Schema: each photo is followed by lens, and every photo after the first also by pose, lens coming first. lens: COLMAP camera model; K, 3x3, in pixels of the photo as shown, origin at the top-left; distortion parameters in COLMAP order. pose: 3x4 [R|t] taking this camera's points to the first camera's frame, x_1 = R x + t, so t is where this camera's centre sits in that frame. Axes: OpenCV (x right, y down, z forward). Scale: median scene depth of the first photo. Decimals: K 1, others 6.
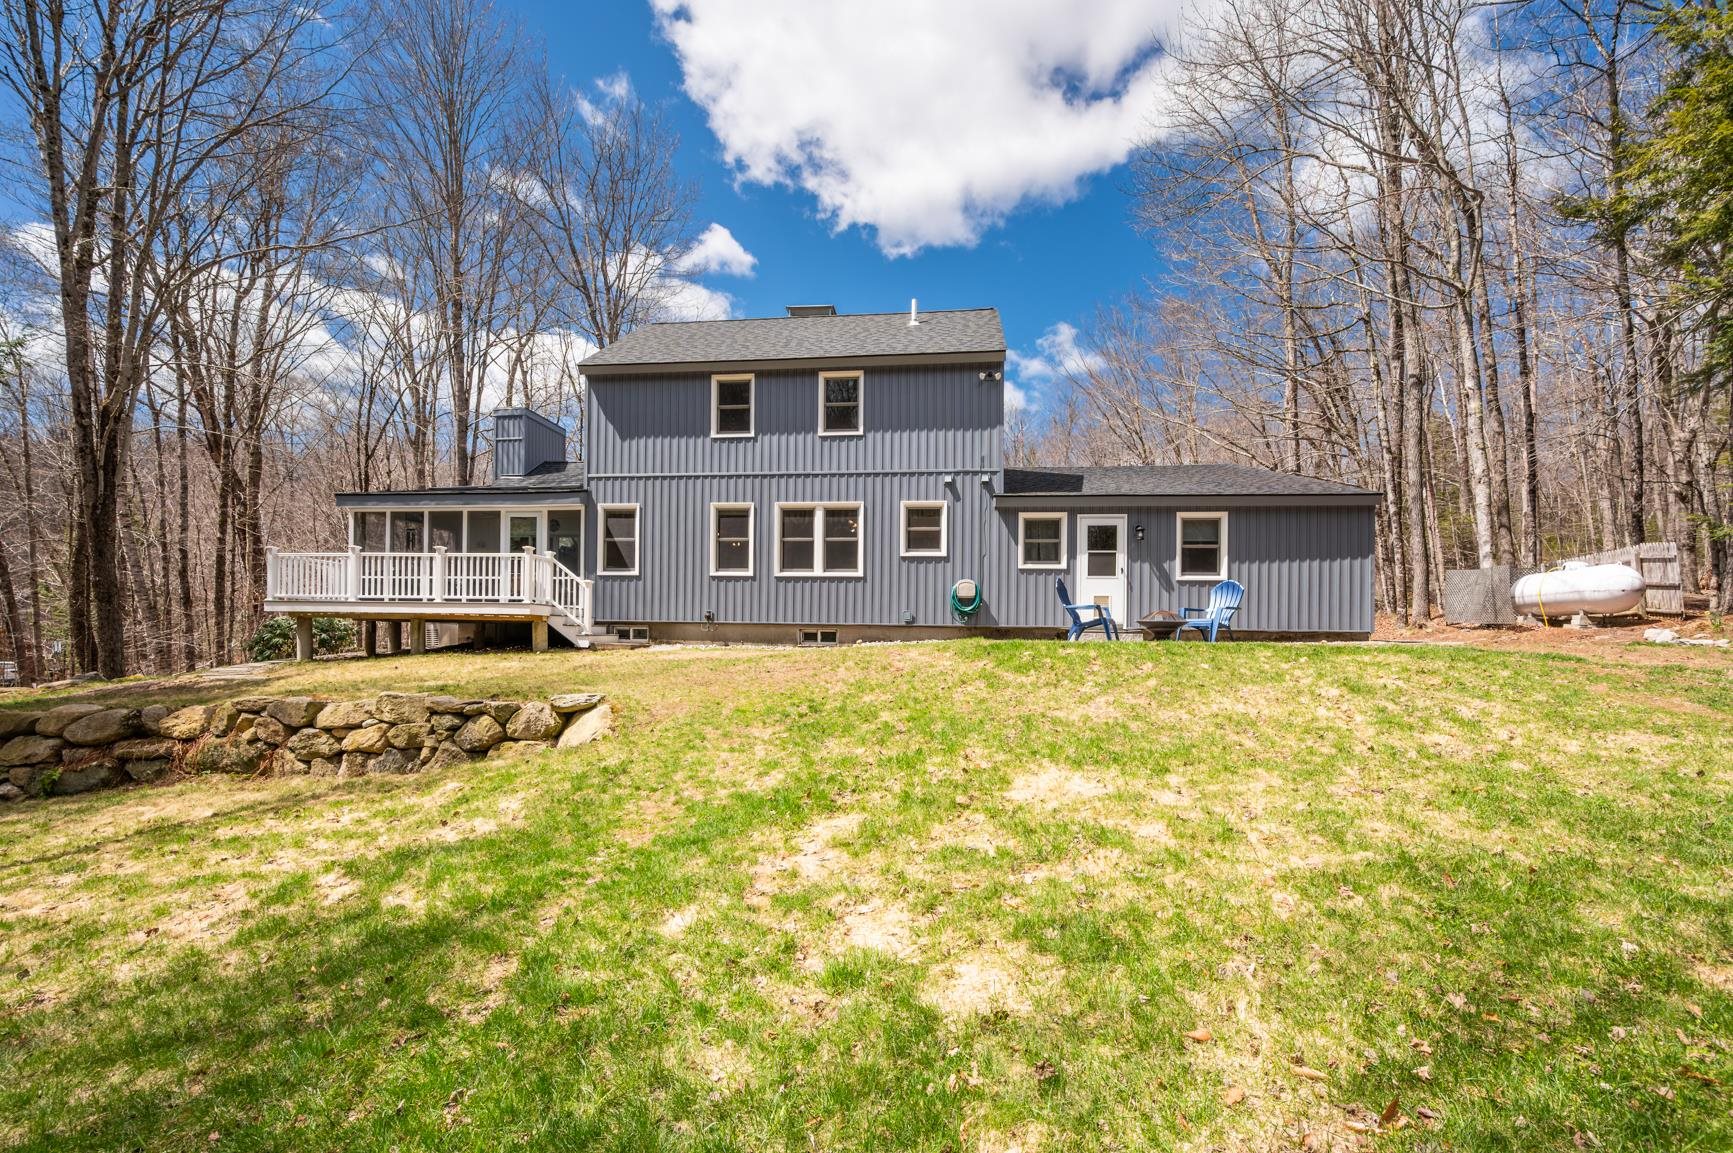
lens RADIAL K [[703.7, 0, 886.3], [0, 703.7, 601.0], [0, 0, 1]] dist [-0.011478, -0.000820]
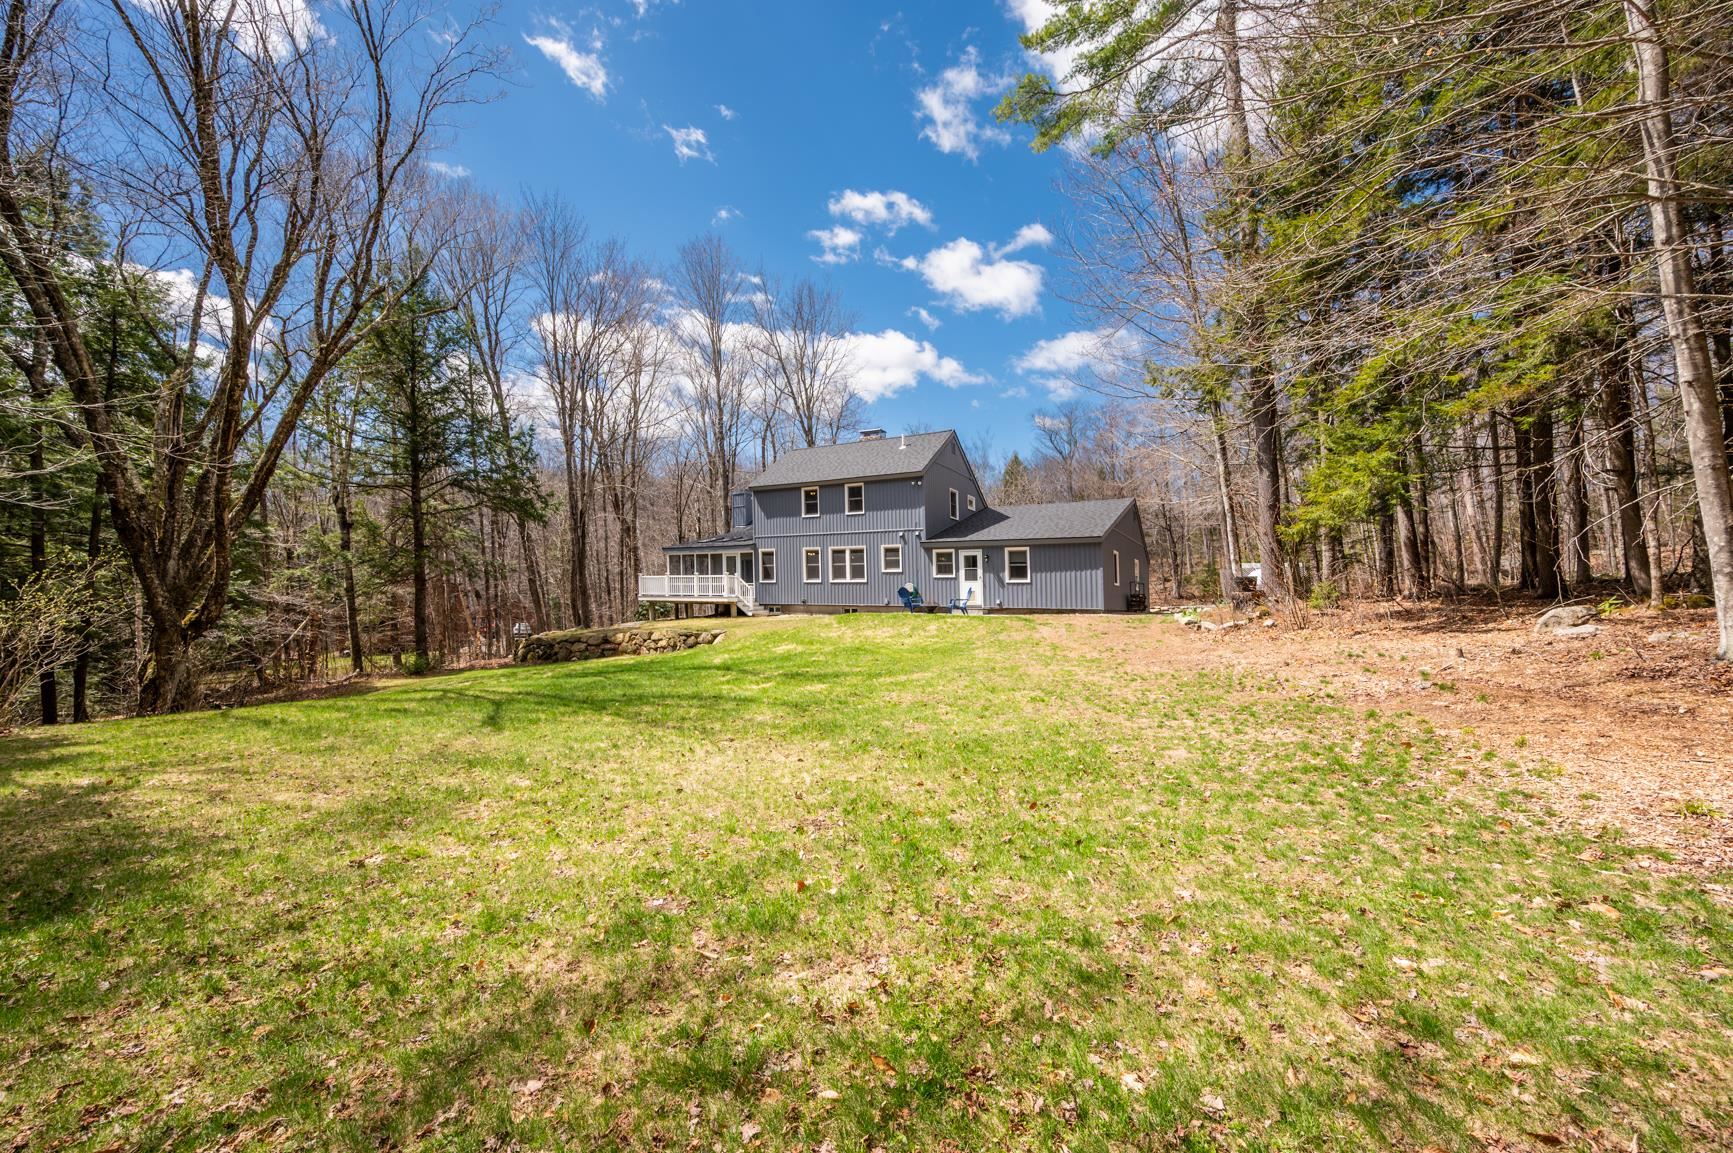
lens RADIAL K [[703.7, 0, 866.3], [0, 703.7, 582.7], [0, 0, 1]] dist [-0.011478, -0.000820]
pose [[0.913395, -0.014786, -0.406806, 0.812037], [0.020718, 0.999734, 0.010181, -0.054082], [0.406547, -0.017728, 0.913458, -0.893300]]
